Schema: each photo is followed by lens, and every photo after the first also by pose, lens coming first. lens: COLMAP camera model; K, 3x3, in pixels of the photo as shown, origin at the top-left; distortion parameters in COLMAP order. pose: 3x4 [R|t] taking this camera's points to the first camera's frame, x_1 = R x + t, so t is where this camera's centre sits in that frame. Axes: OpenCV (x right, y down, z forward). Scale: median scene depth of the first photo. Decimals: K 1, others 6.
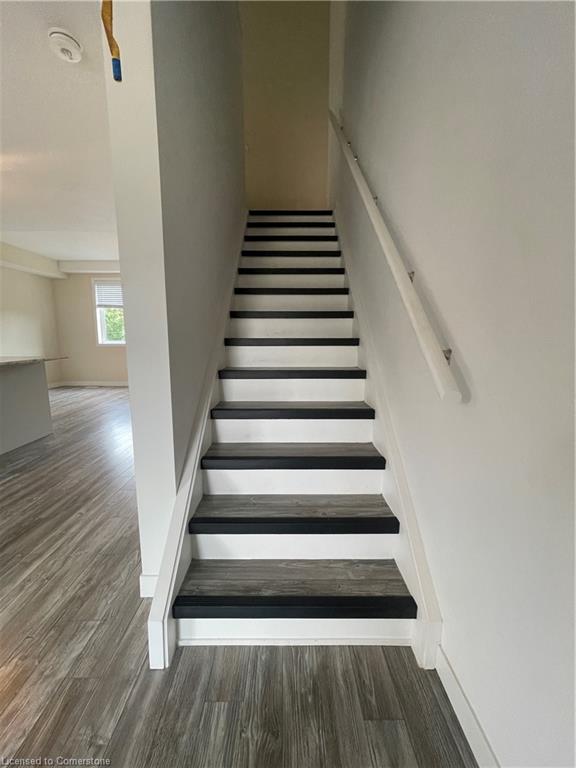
lens RADIAL K [[308.9, 0, 287.2], [0, 308.9, 381.5], [0, 0, 1]] dist [-0.000832, -0.001299]
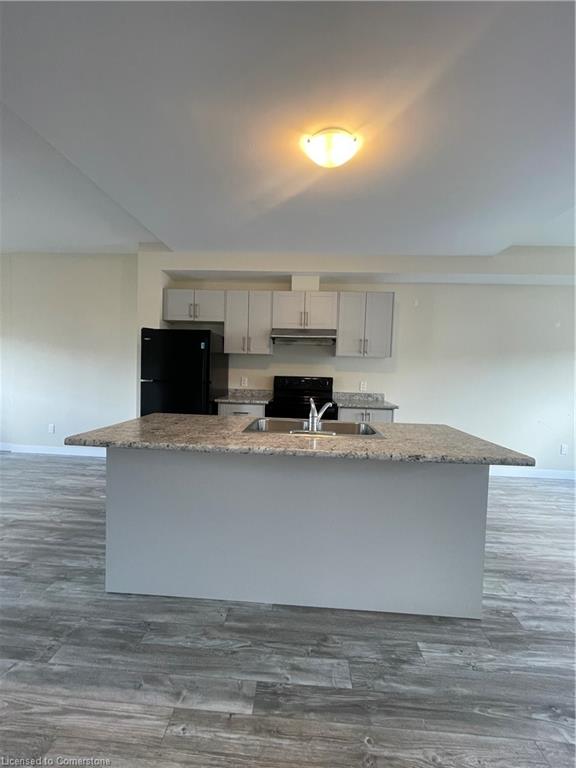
lens RADIAL K [[308.9, 0, 288.8], [0, 308.9, 384.6], [0, 0, 1]] dist [-0.000832, -0.001299]
pose [[-0.067094, 0.038520, -0.997003, -0.404716], [-0.173745, 0.983536, 0.049692, -0.168875], [0.982502, 0.176559, -0.059297, 0.885412]]
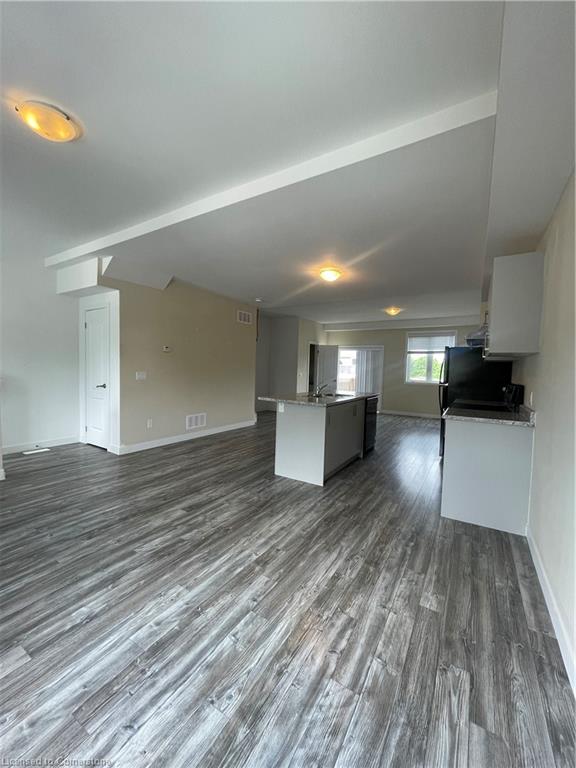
lens RADIAL K [[308.9, 0, 285.9], [0, 308.9, 381.0], [0, 0, 1]] dist [-0.000832, -0.001299]
pose [[-0.844129, -0.053699, 0.533444, -1.646736], [0.042963, 0.984997, 0.167139, -0.378808], [-0.534415, 0.164005, -0.829158, 2.220802]]
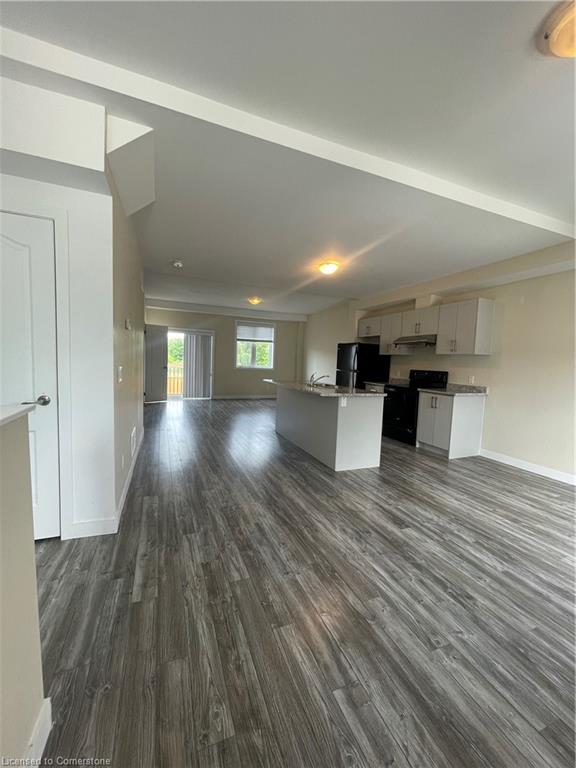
lens RADIAL K [[308.9, 0, 285.9], [0, 308.9, 384.9], [0, 0, 1]] dist [-0.000832, -0.001299]
pose [[-0.930327, -0.013780, -0.366472, -0.319614], [-0.097271, 0.972774, 0.210354, -0.363774], [0.353596, 0.231345, -0.906338, 2.218693]]
